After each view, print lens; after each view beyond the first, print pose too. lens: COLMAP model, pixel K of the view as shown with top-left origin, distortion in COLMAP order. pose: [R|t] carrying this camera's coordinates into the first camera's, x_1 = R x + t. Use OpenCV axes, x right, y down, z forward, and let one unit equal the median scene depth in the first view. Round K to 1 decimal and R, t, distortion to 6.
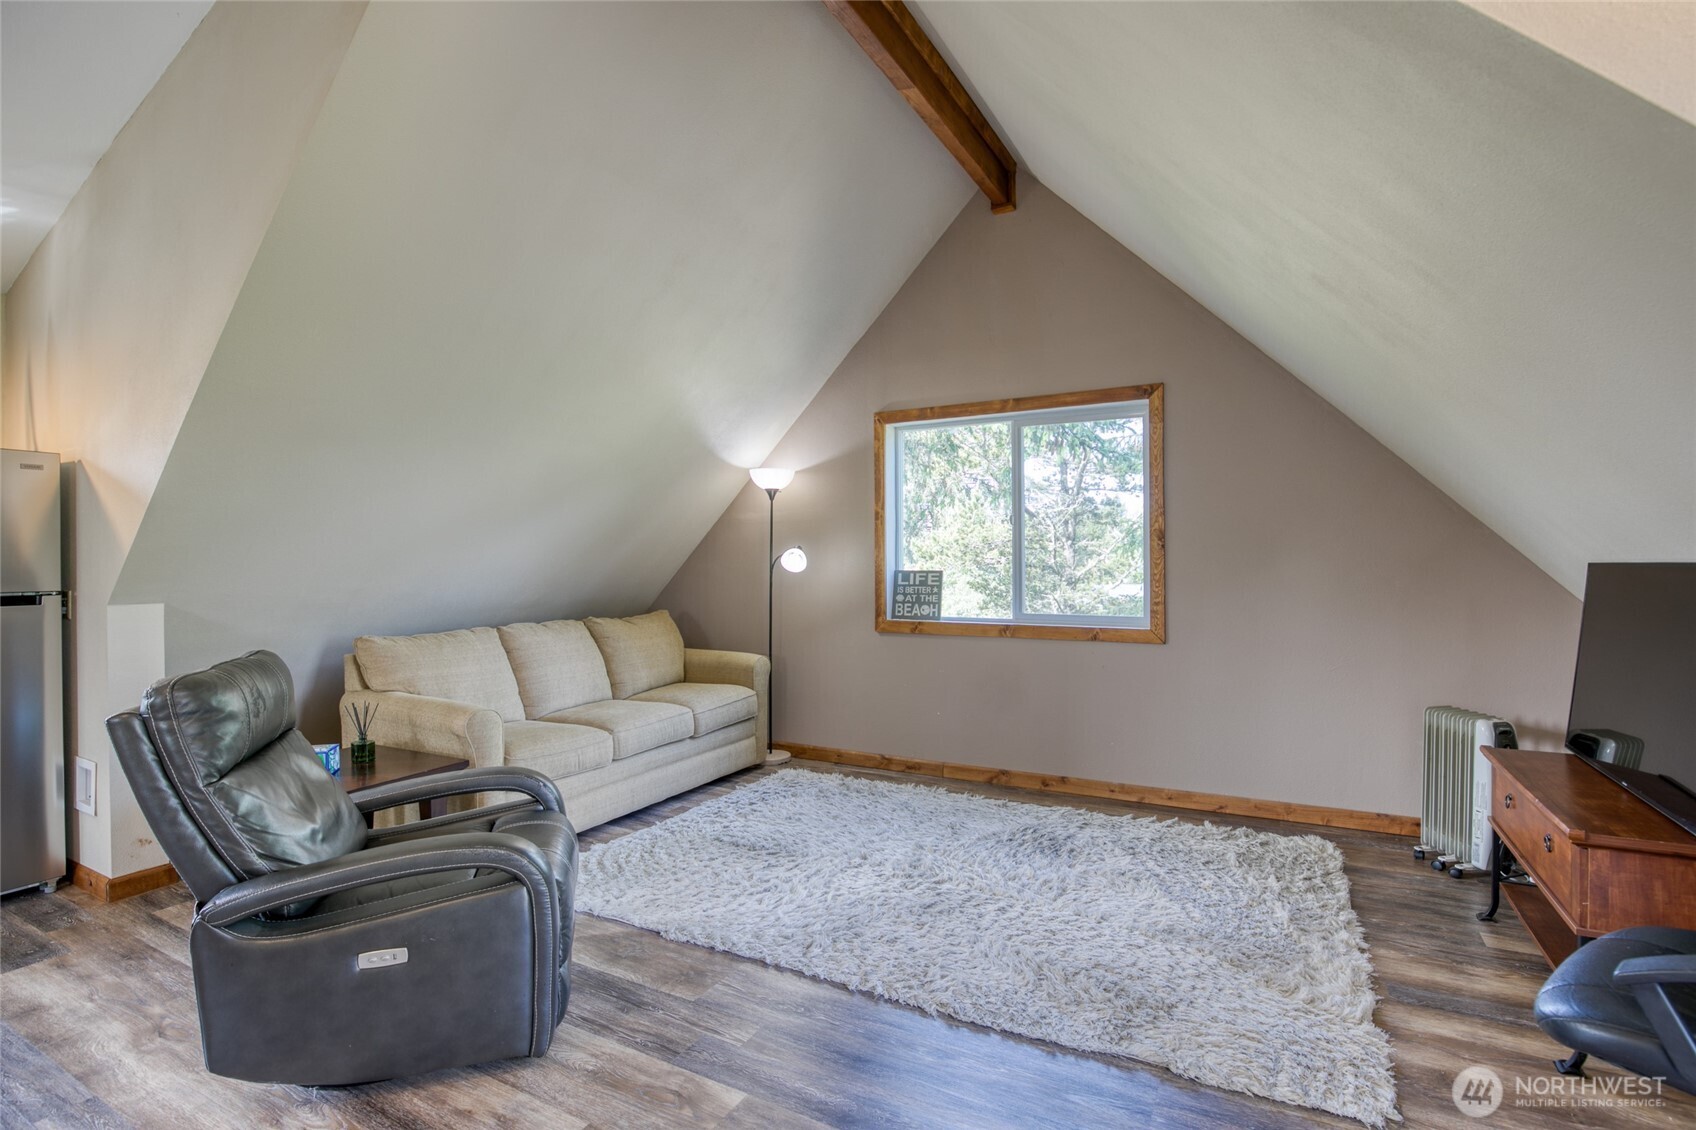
lens RADIAL K [[793.6, 0, 861.4], [0, 793.6, 562.7], [0, 0, 1]] dist [-0.024309, 0.001232]
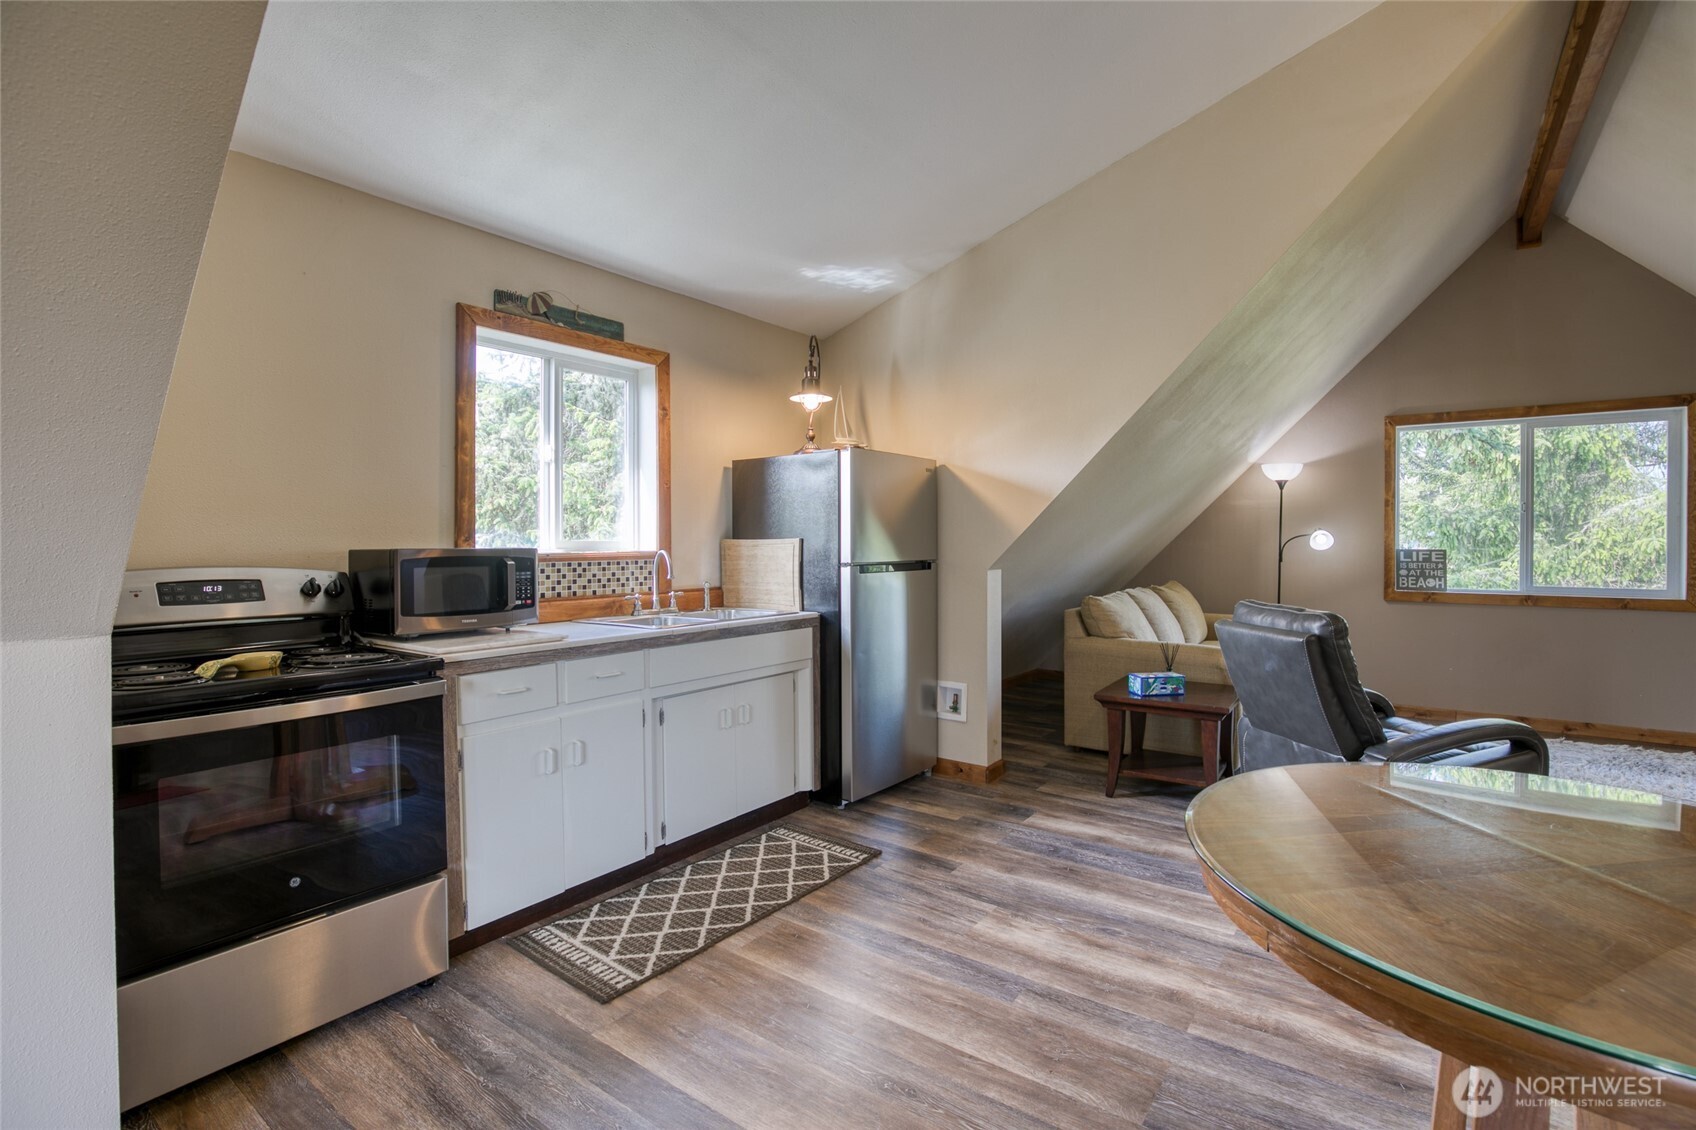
lens RADIAL K [[789.2, 0, 852.7], [0, 789.2, 540.7], [0, 0, 1]] dist [-0.027849, -0.000135]
pose [[0.991350, 0.006328, -0.131090, -0.635059], [-0.006810, 0.999972, -0.003228, 0.006697], [0.131066, 0.004093, 0.991365, -0.266284]]
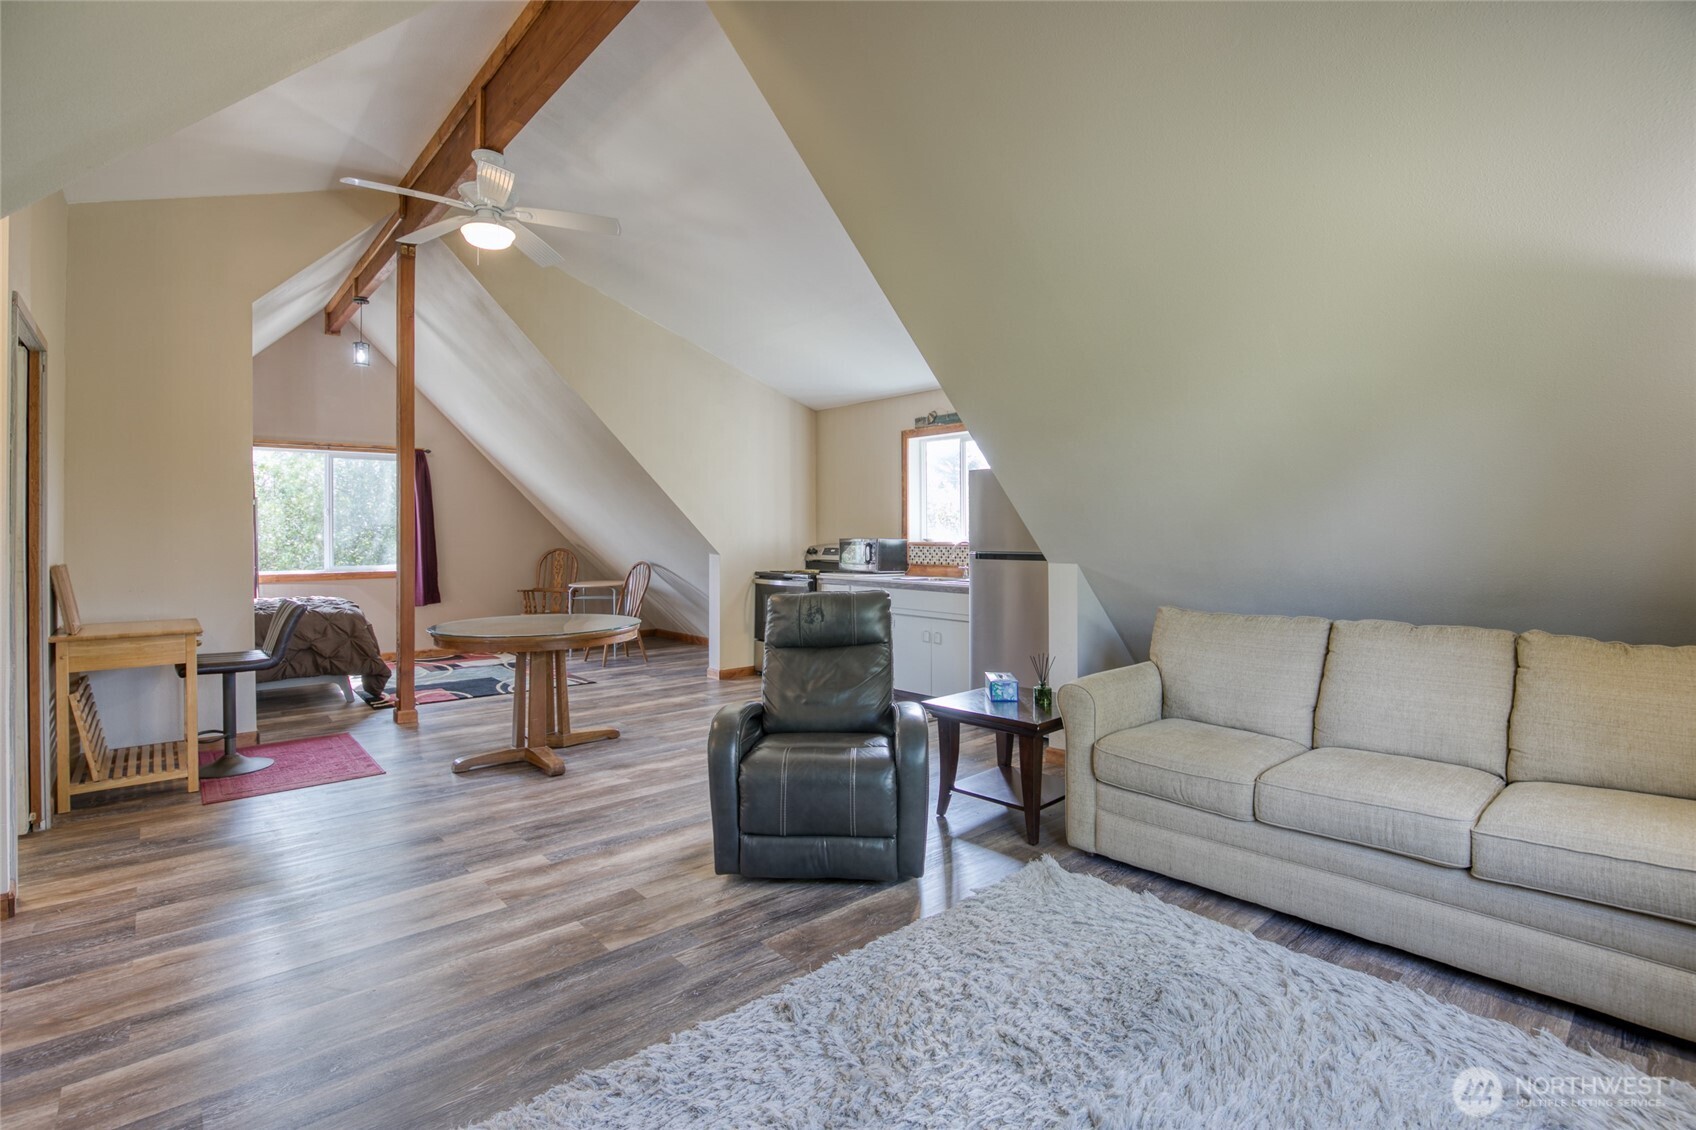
lens RADIAL K [[778.1, 0, 842.8], [0, 778.1, 526.3], [0, 0, 1]] dist [-0.026299, -0.000073]
pose [[-0.337394, -0.002350, -0.941361, 0.365567], [-0.000938, 0.999997, -0.002161, -0.007145], [0.941363, 0.000154, -0.337395, 0.713399]]
